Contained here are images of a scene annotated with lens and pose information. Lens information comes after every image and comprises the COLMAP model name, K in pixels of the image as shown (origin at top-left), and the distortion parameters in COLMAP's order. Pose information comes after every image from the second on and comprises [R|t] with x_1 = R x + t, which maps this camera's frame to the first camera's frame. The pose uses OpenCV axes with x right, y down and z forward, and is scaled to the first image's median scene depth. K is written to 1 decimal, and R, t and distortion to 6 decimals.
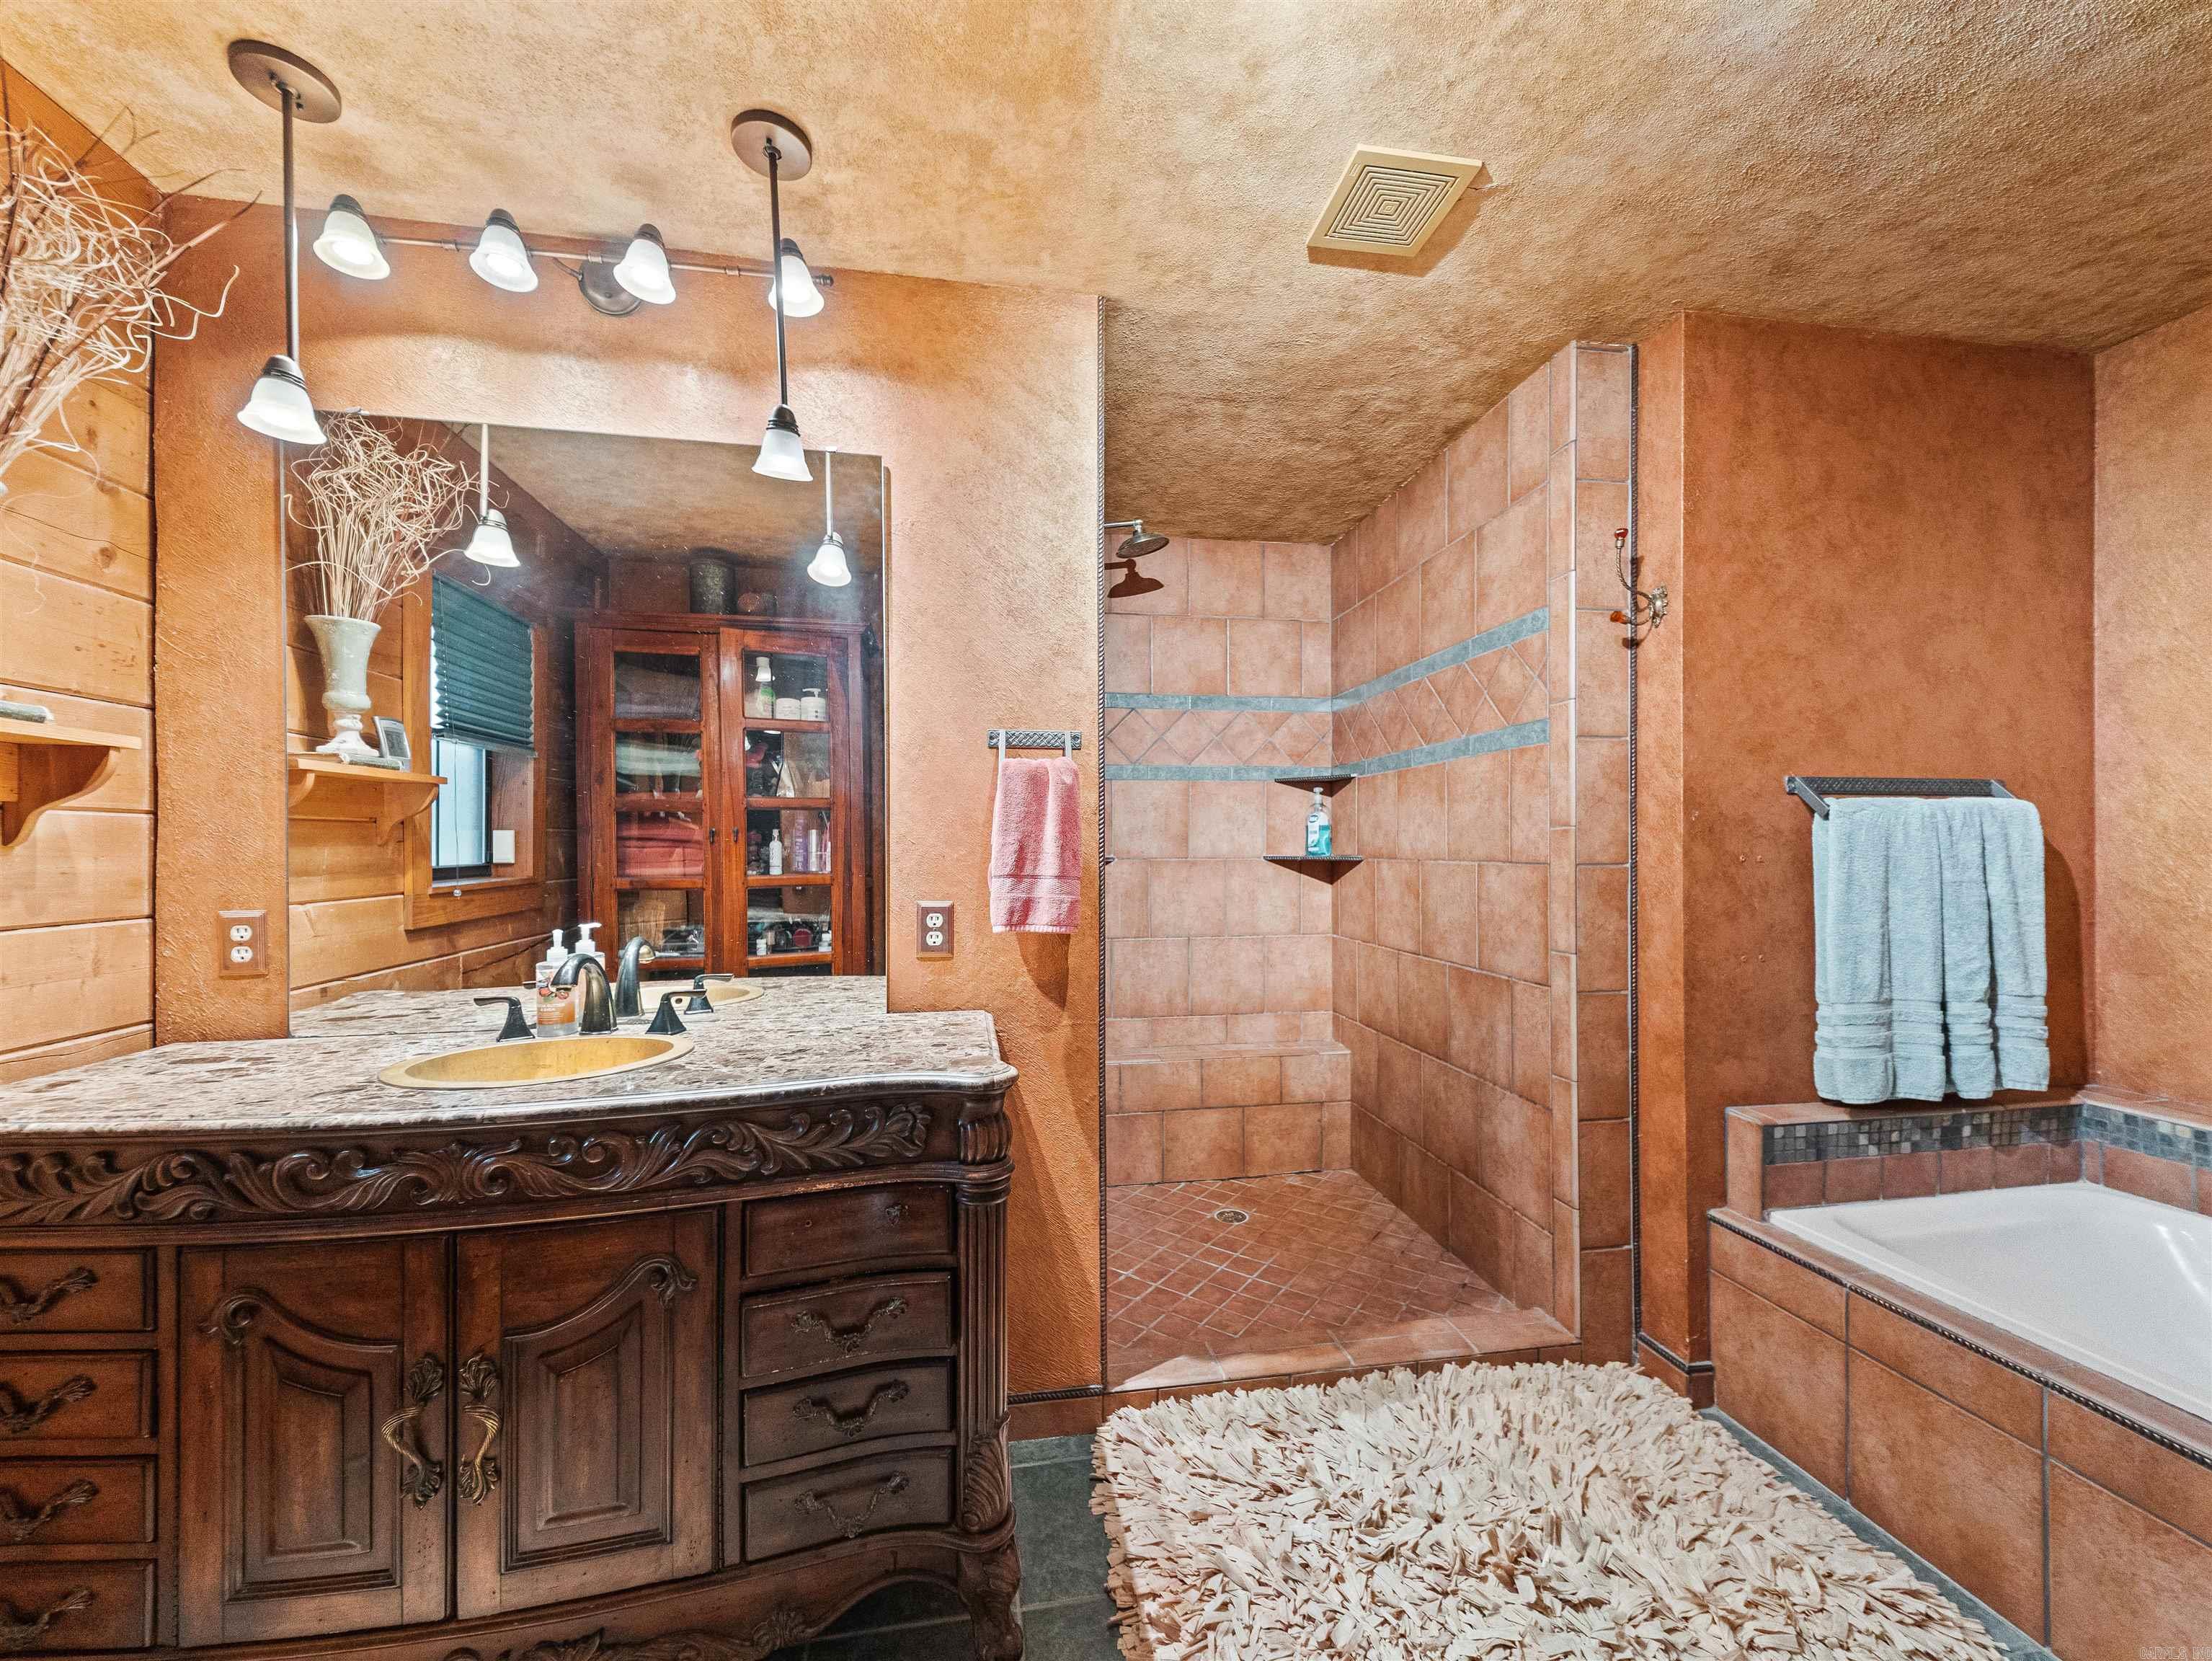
lens RADIAL K [[865.5, 0, 1099.9], [0, 865.5, 838.6], [0, 0, 1]] dist [0.025376, -0.000075]
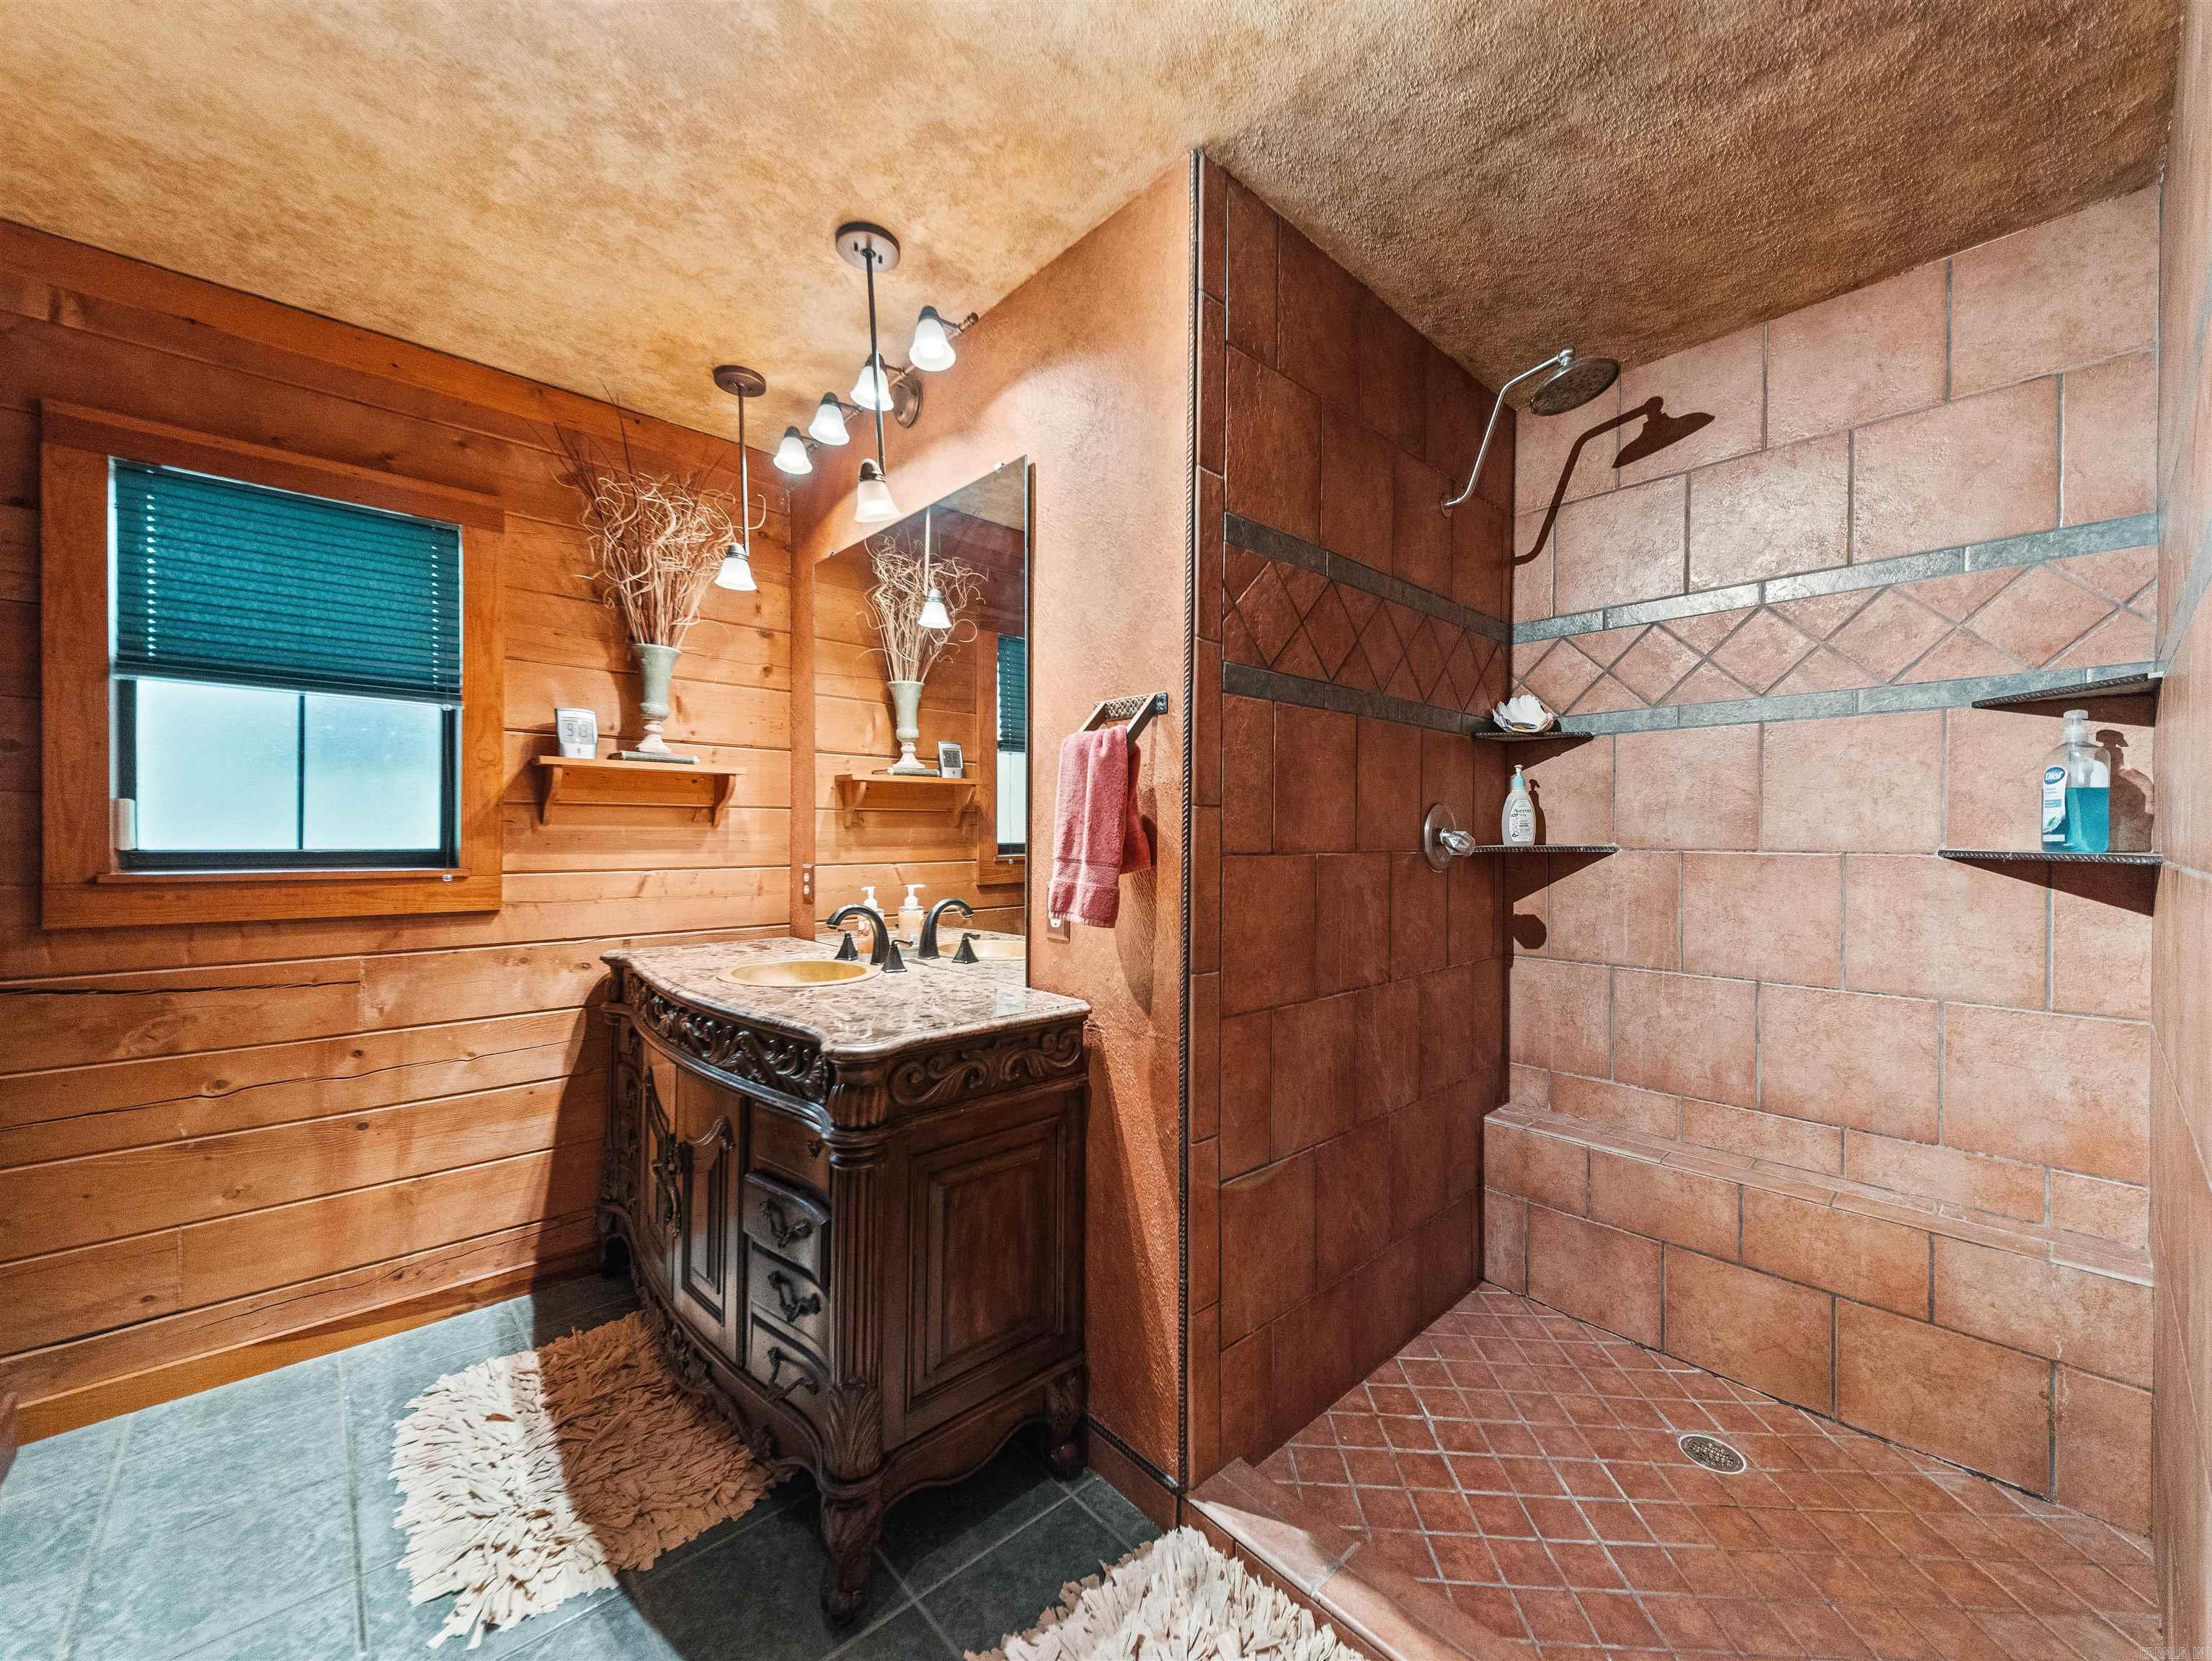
lens RADIAL K [[859.0, 0, 1099.4], [0, 859.0, 829.9], [0, 0, 1]] dist [0.035171, -0.013369]
pose [[0.543459, 0.003128, -0.839430, 0.513845], [0.002097, 0.999985, 0.005084, 0.005242], [0.839433, -0.004523, 0.543444, 0.393065]]
